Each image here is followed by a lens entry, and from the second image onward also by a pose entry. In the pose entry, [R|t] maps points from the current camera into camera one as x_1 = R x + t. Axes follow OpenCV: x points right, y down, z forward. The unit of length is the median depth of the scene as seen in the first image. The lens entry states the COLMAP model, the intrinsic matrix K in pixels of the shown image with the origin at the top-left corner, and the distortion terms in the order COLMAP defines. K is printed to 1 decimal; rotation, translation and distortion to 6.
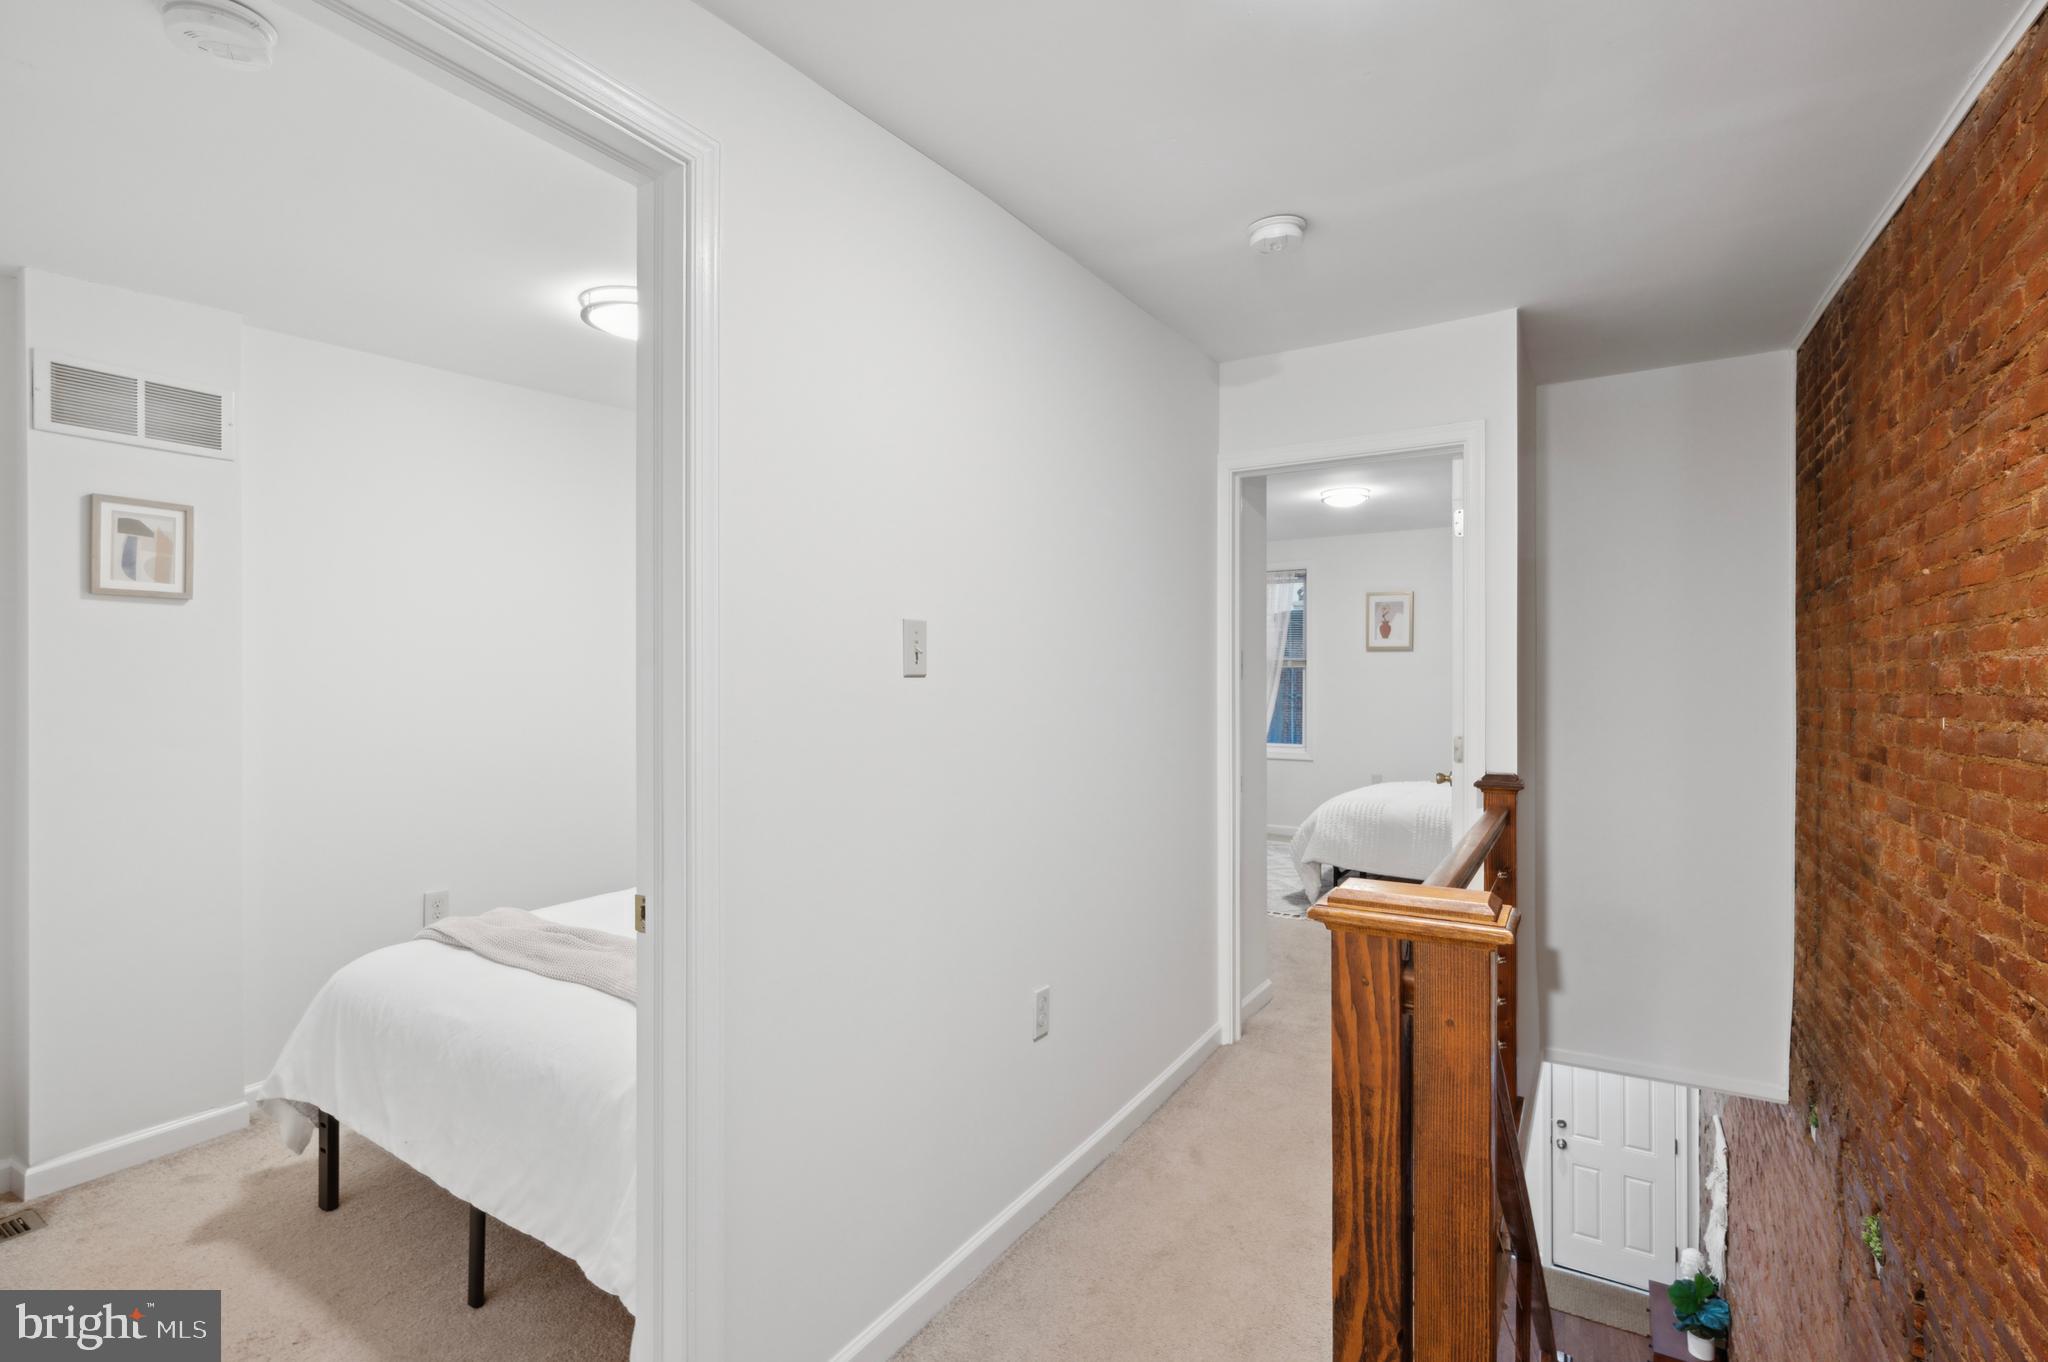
lens RADIAL K [[953.8, 0, 1024.0], [0, 953.8, 681.0], [0, 0, 1]] dist [-0.000835, 0.000370]
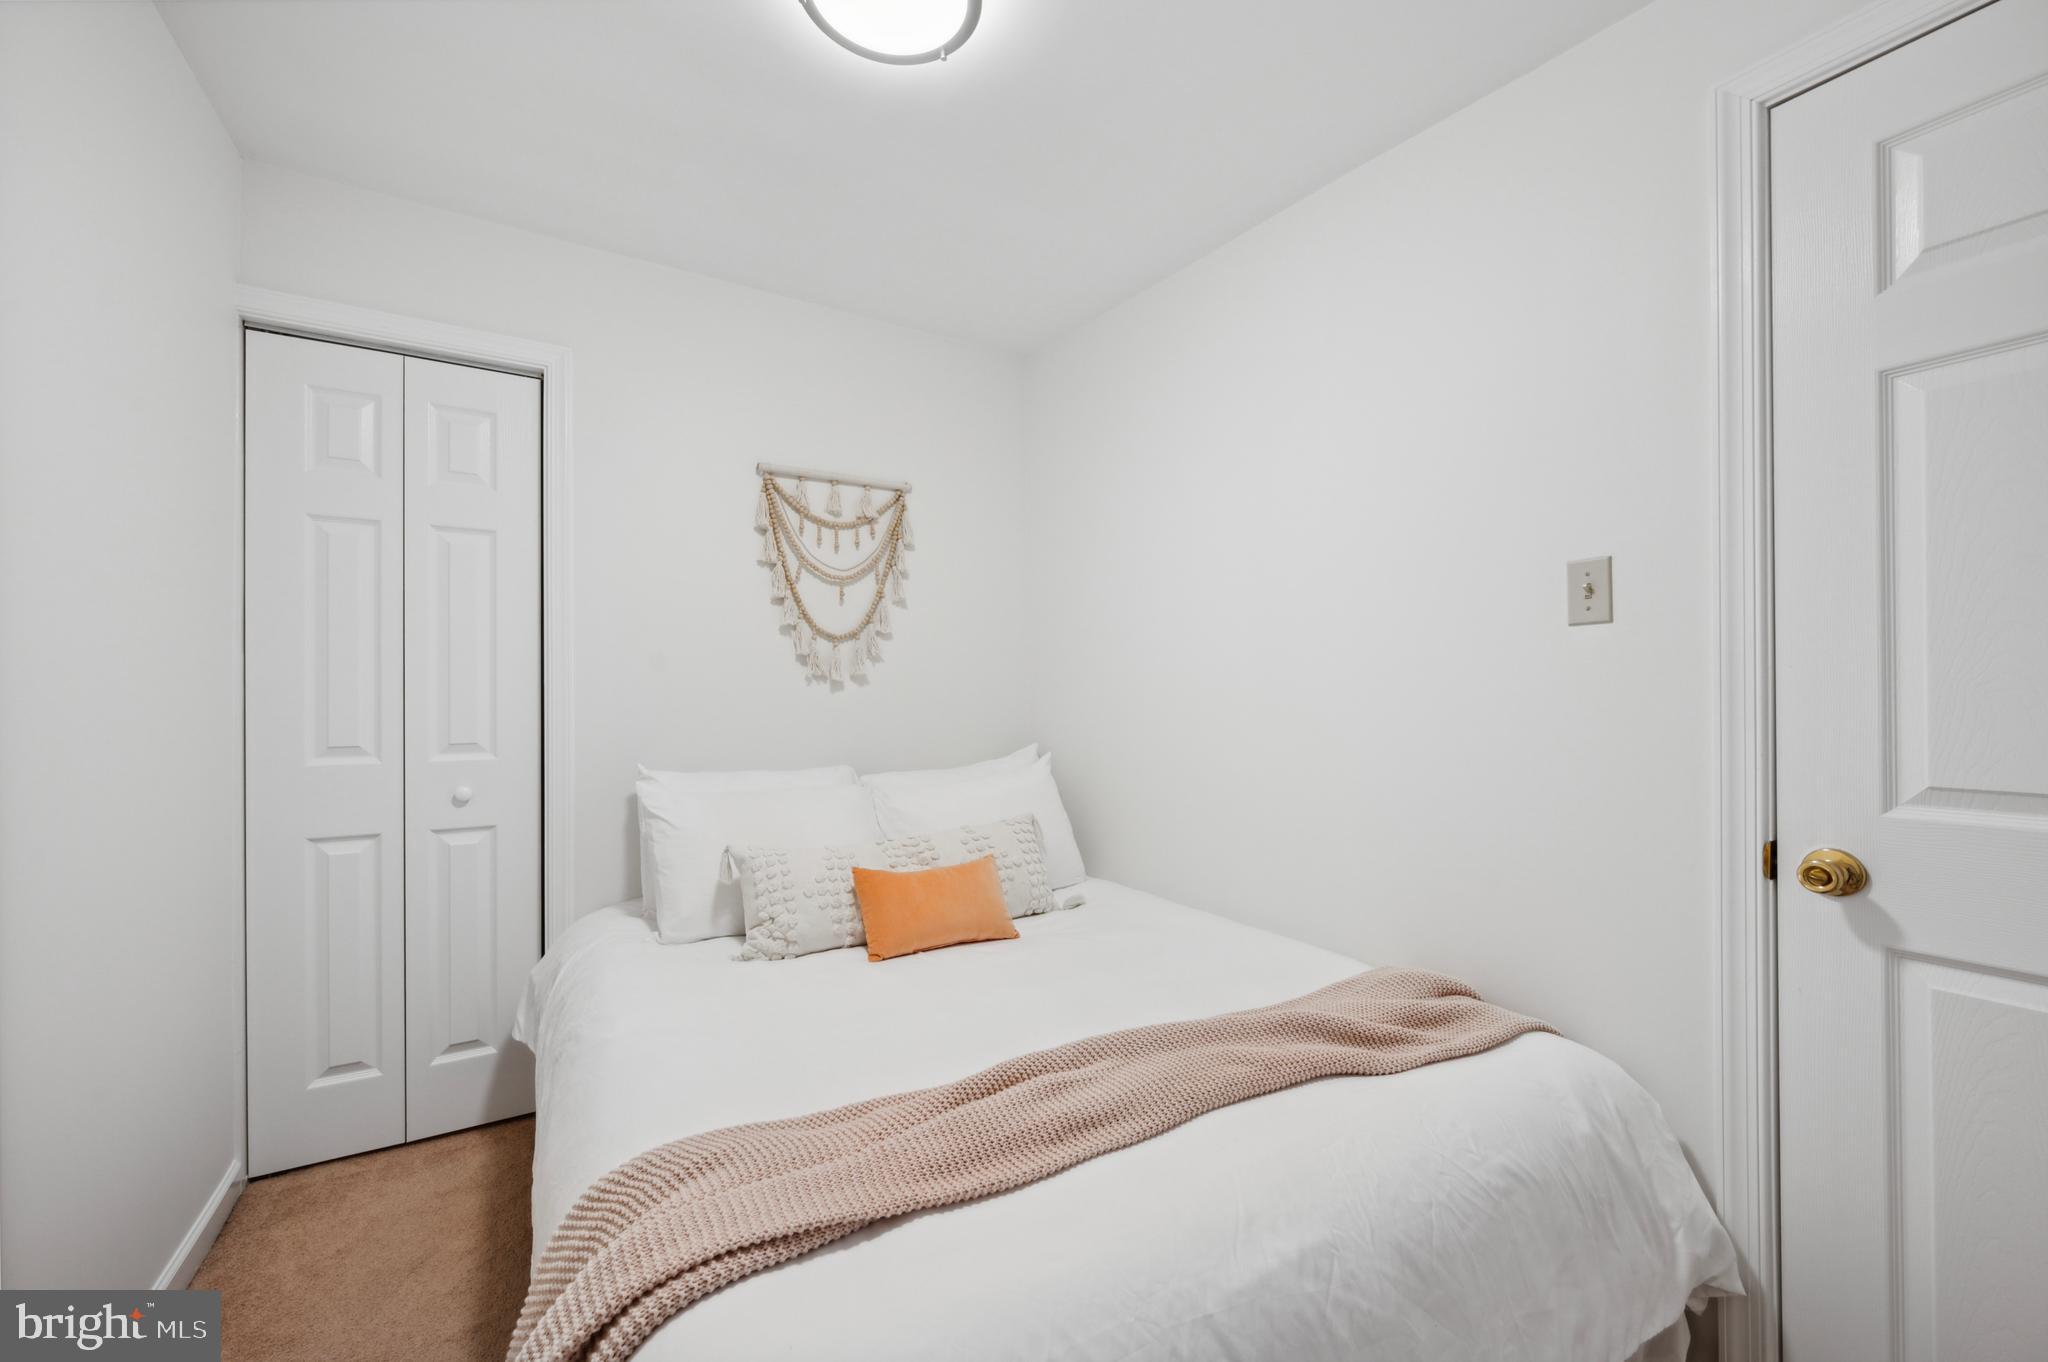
lens RADIAL K [[802.7, 0, 1024.4], [0, 802.7, 692.4], [0, 0, 1]] dist [0.000180, -0.000065]
pose [[0.450683, -0.002573, 0.892681, -0.861342], [0.008911, 0.999959, -0.001617, 0.044483], [-0.892640, 0.008683, 0.450687, 0.770289]]
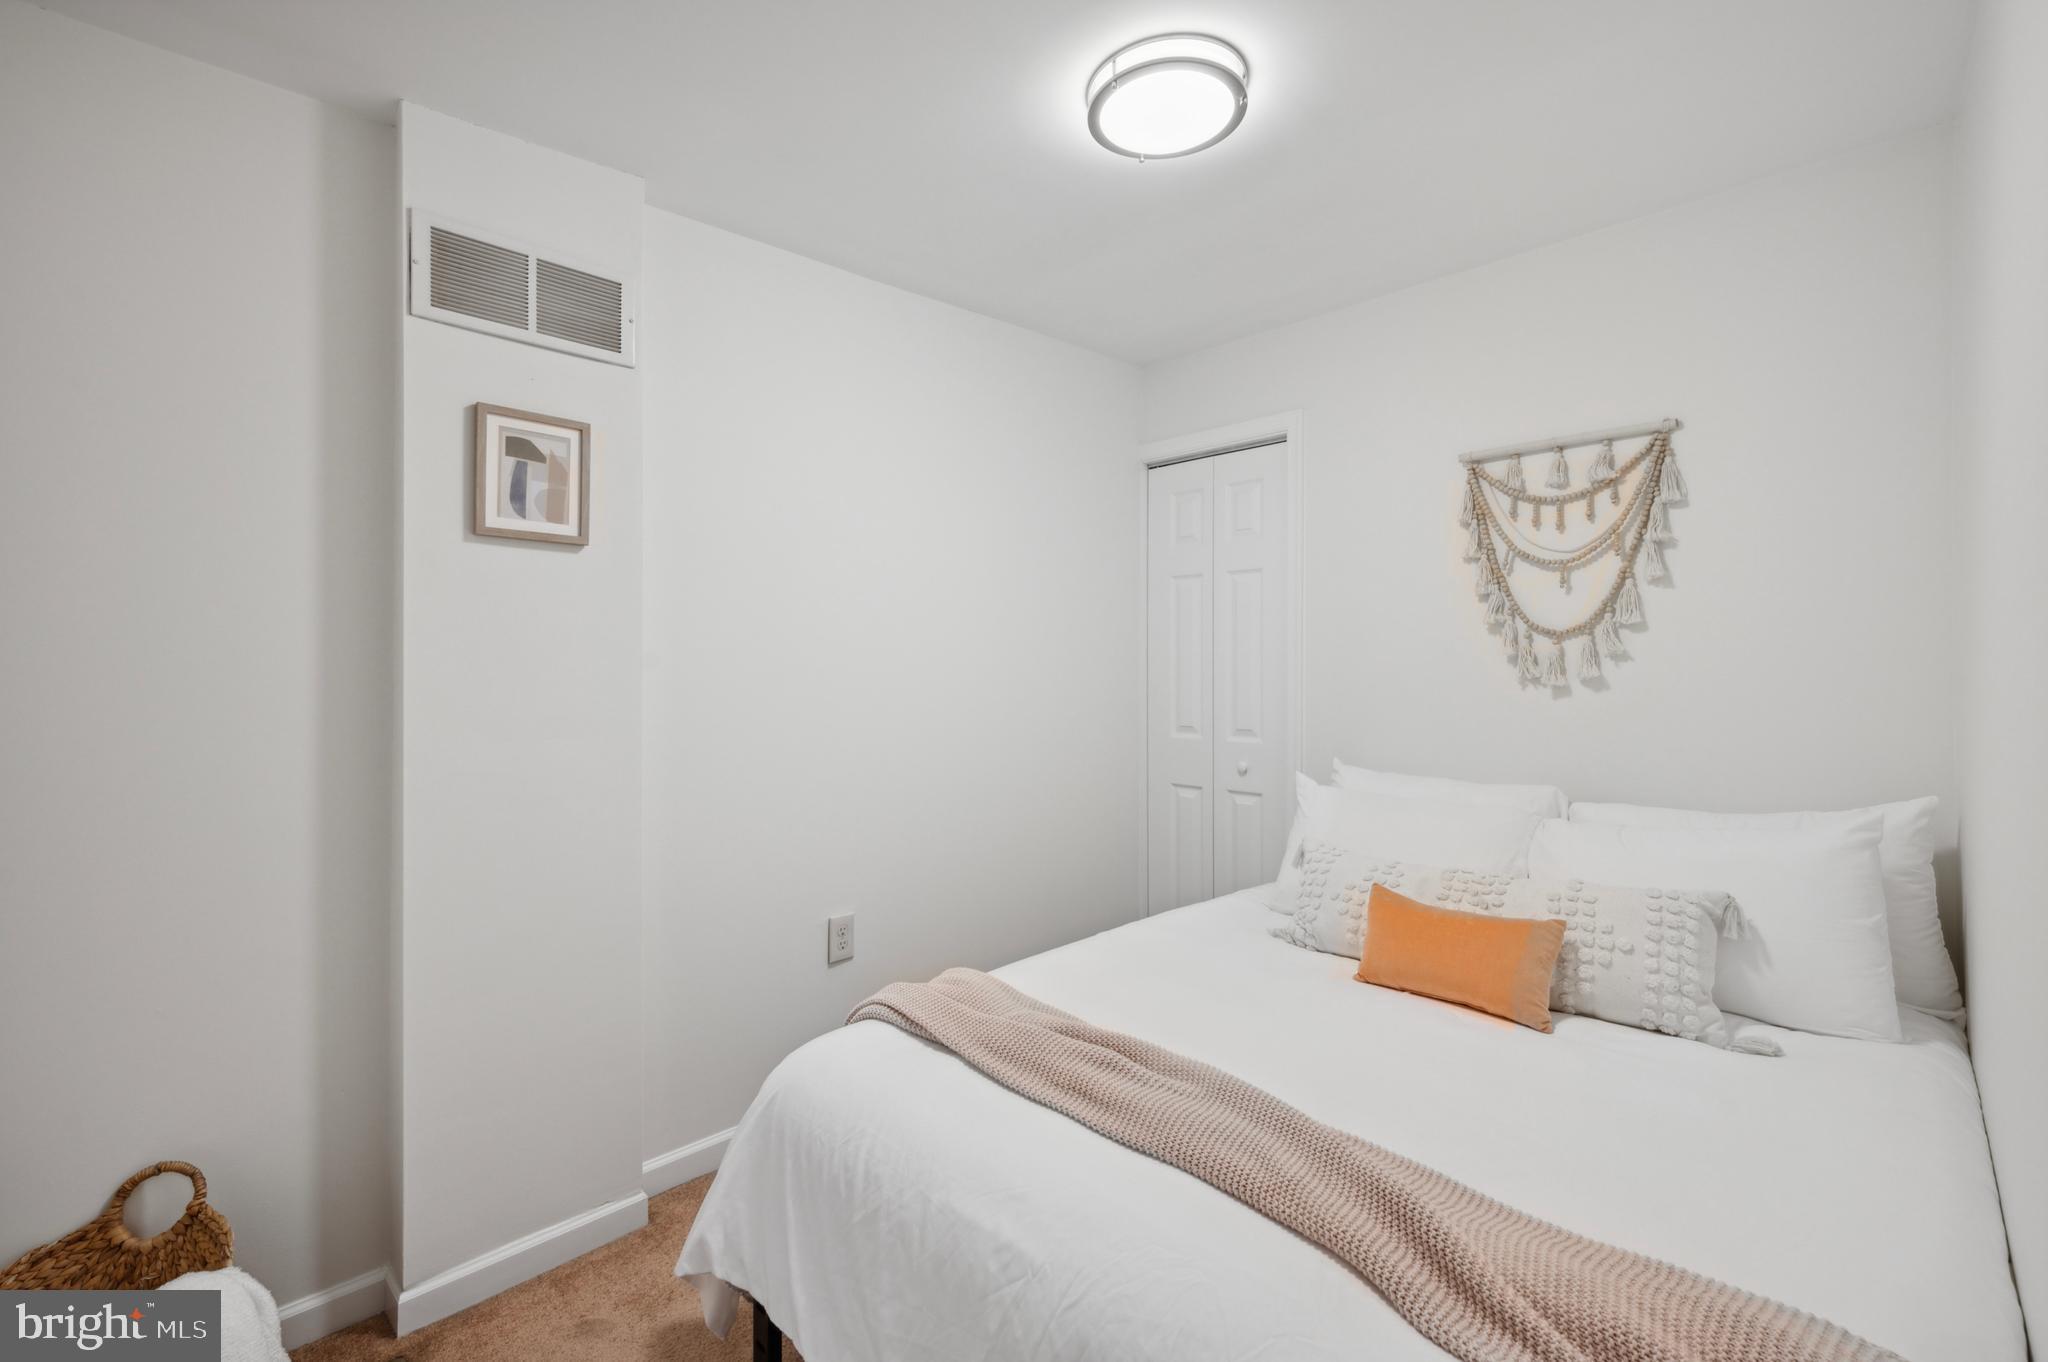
lens RADIAL K [[836.4, 0, 1024.0], [0, 836.4, 681.0], [0, 0, 1]] dist [-0.000168, -0.000234]
pose [[0.976860, 0.003150, -0.213856, -0.401299], [-0.003268, 0.999995, -0.000197, 0.022657], [0.213854, 0.000892, 0.976865, 0.434487]]
